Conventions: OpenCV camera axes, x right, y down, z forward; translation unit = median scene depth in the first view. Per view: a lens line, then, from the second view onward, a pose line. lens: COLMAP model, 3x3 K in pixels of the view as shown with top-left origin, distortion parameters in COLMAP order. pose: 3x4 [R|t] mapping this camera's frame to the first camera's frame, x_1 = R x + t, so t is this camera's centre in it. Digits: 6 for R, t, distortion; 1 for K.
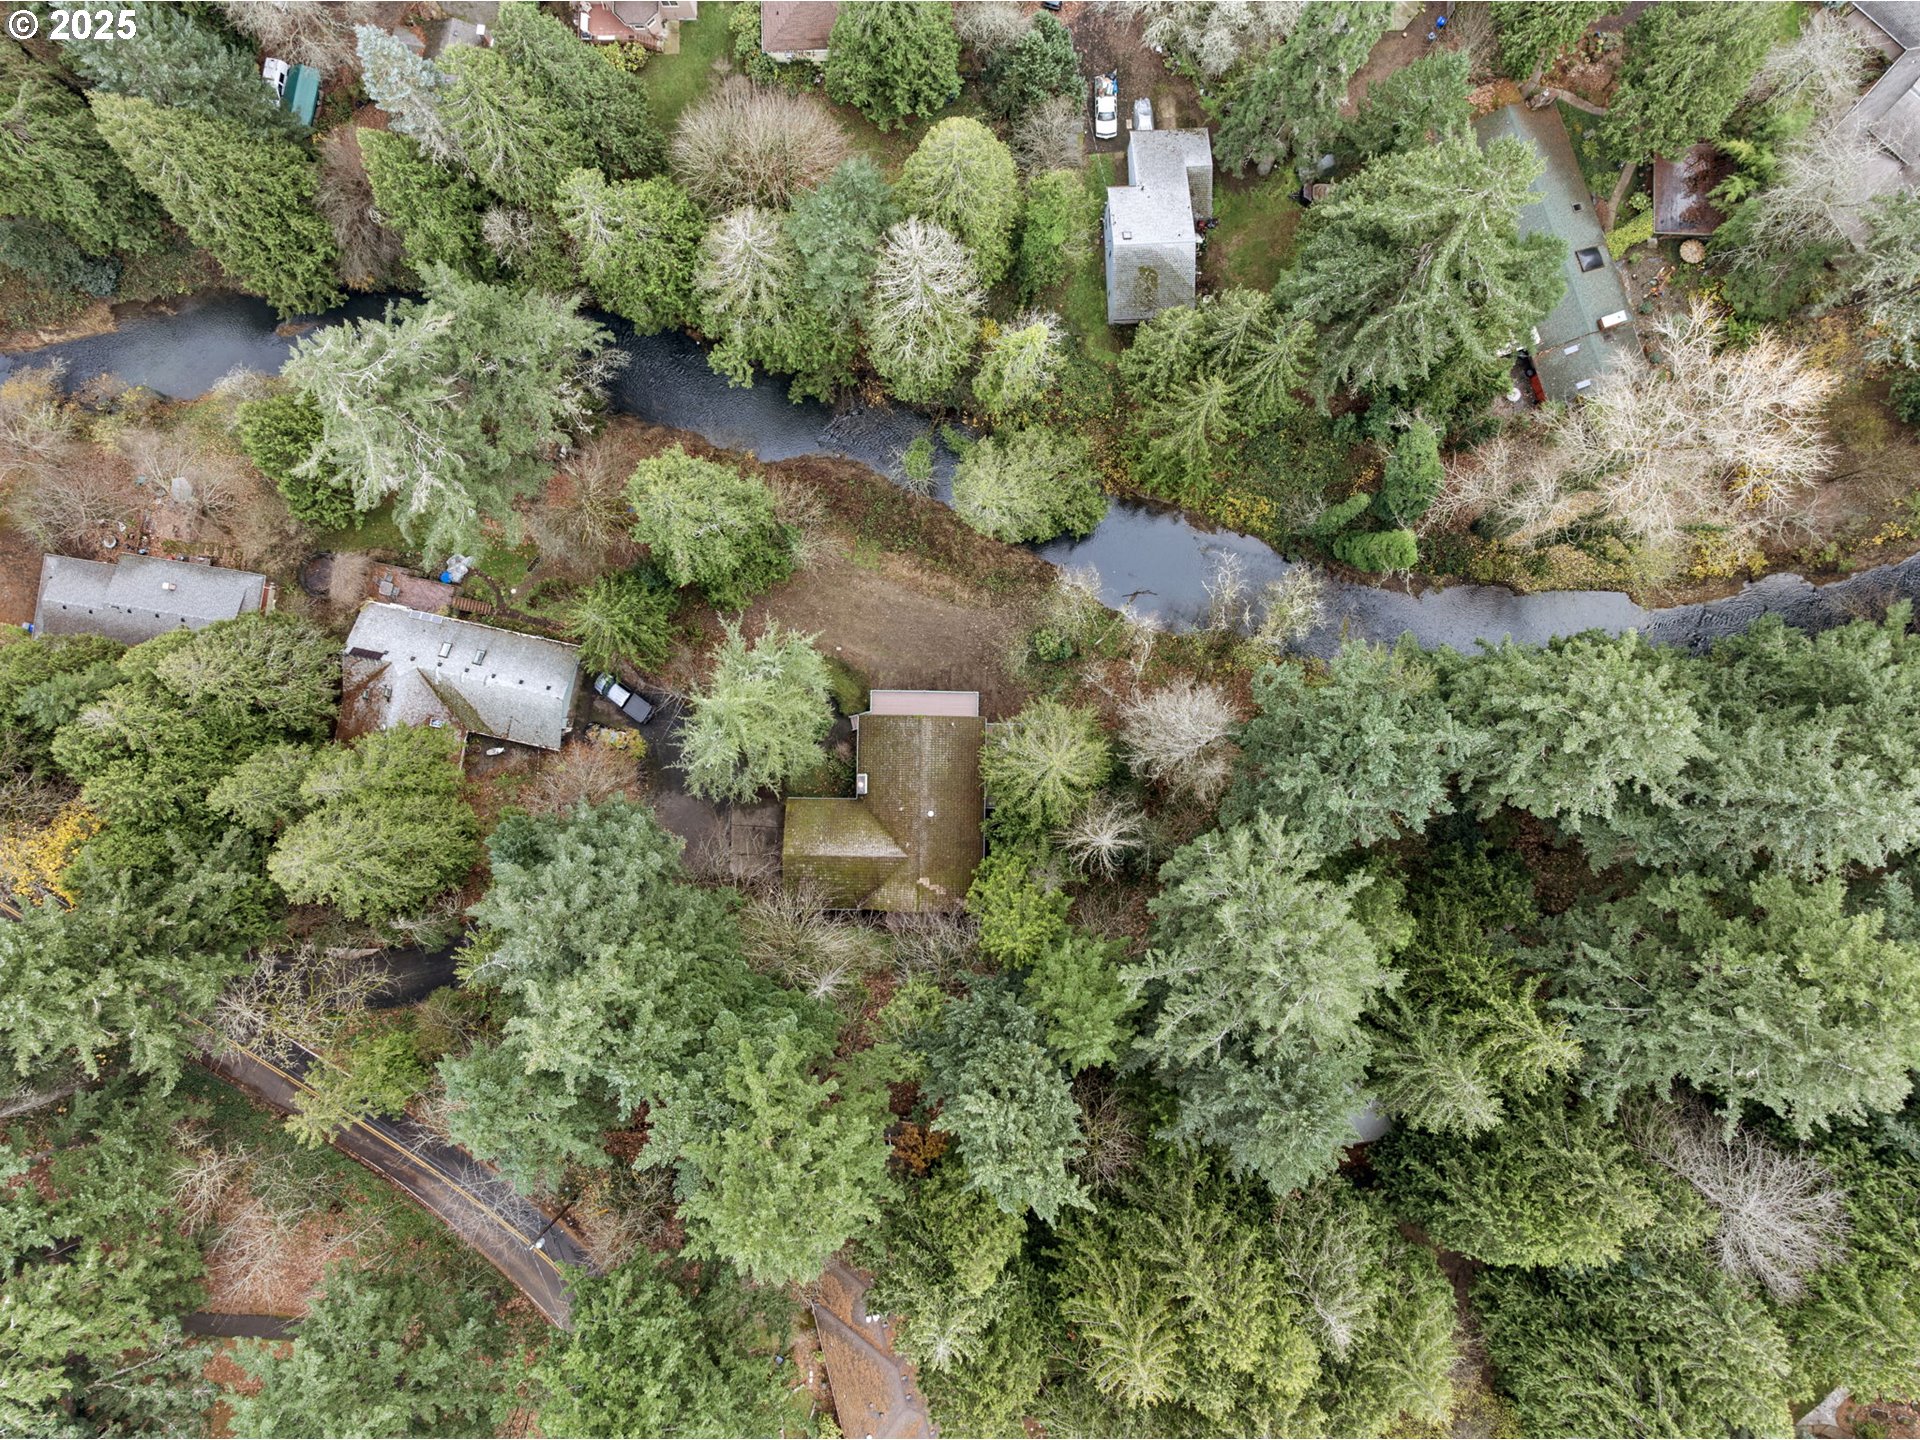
lens RADIAL K [[1343.8, 0, 960.3], [0, 1343.8, 715.2], [0, 0, 1]] dist [-0.037502, 0.006129]
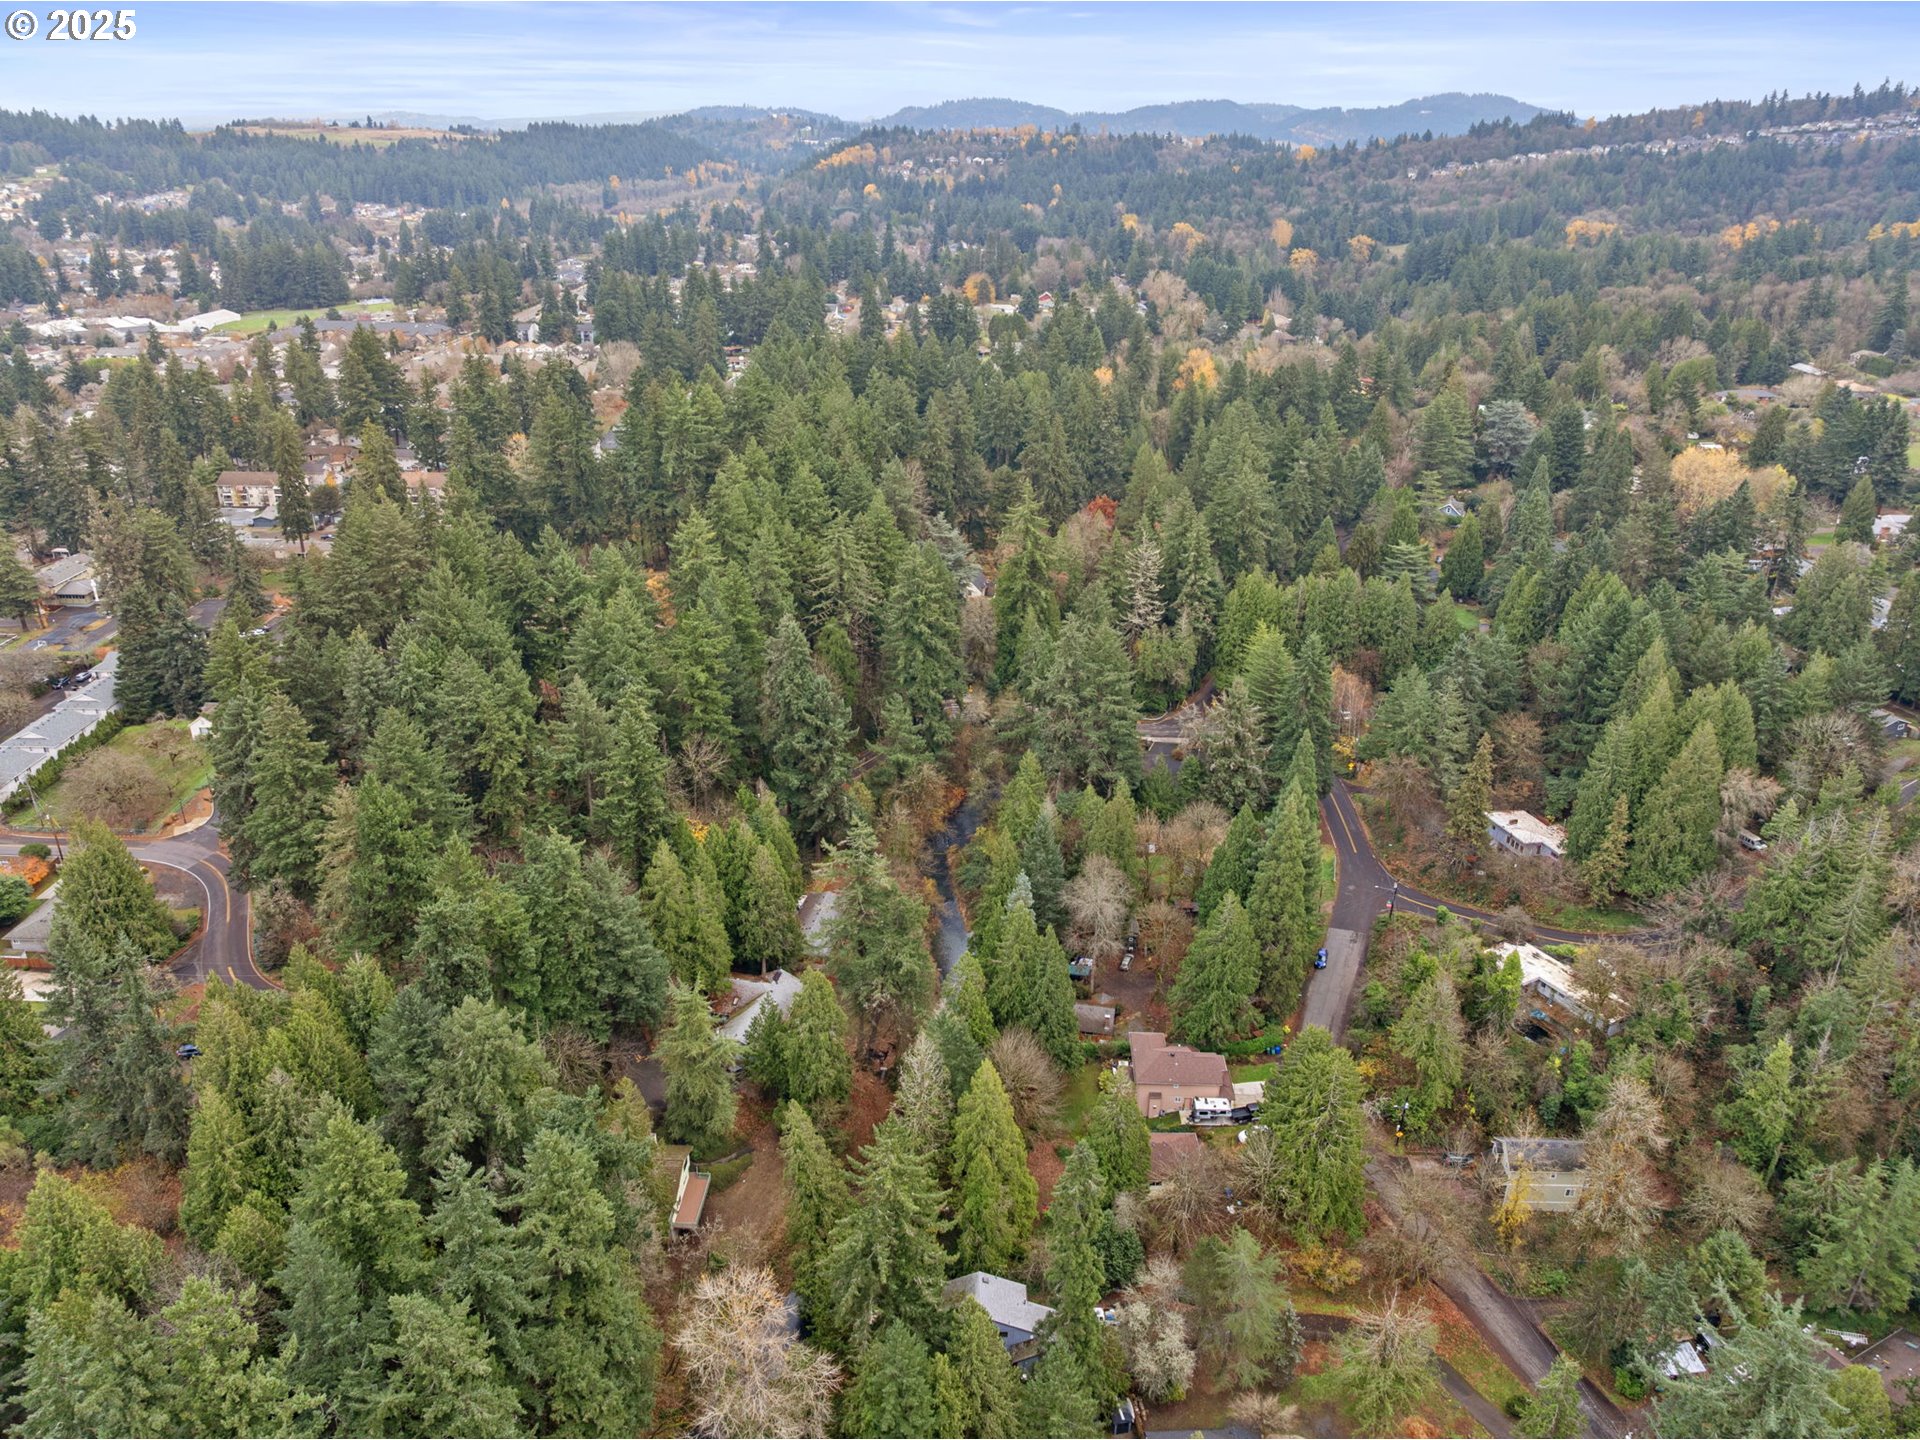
lens RADIAL K [[1343.8, 0, 963.8], [0, 1343.8, 717.8], [0, 0, 1]] dist [-0.037502, 0.006129]
pose [[-0.021788, 0.418421, -0.907992, 1.192033], [-0.999760, -0.011091, 0.018879, -0.358247], [-0.002171, 0.908185, 0.418563, -0.156850]]
